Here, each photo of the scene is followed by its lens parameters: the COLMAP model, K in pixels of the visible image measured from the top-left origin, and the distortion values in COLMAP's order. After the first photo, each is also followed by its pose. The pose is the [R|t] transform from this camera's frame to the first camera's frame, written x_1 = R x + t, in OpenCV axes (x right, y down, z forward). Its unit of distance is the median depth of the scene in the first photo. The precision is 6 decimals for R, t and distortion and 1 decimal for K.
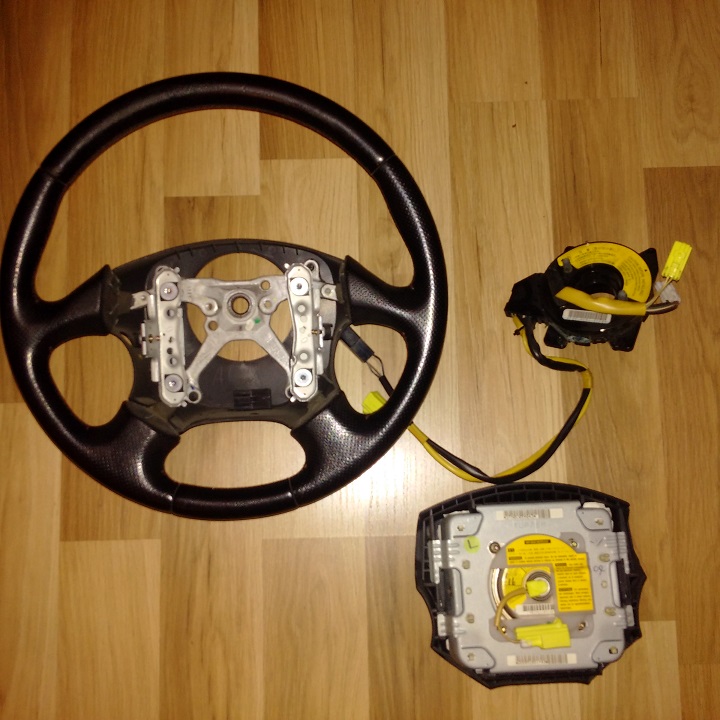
lens RADIAL K [[903.3, 0, 352.8], [0, 903.3, 341.9], [0, 0, 1]] dist [0.036087, 0.000000]
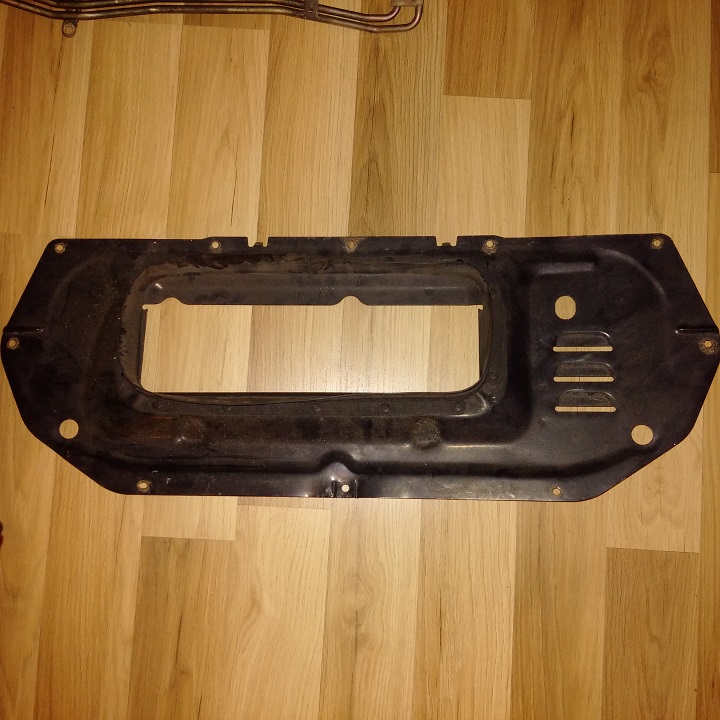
lens RADIAL K [[903.3, 0, 356.1], [0, 903.3, 355.2], [0, 0, 1]] dist [0.036087, 0.000000]
pose [[0.996757, 0.080411, 0.003235, 0.014943], [-0.080469, 0.995306, 0.053774, -0.441612], [0.001104, -0.053860, 0.998548, -0.019628]]
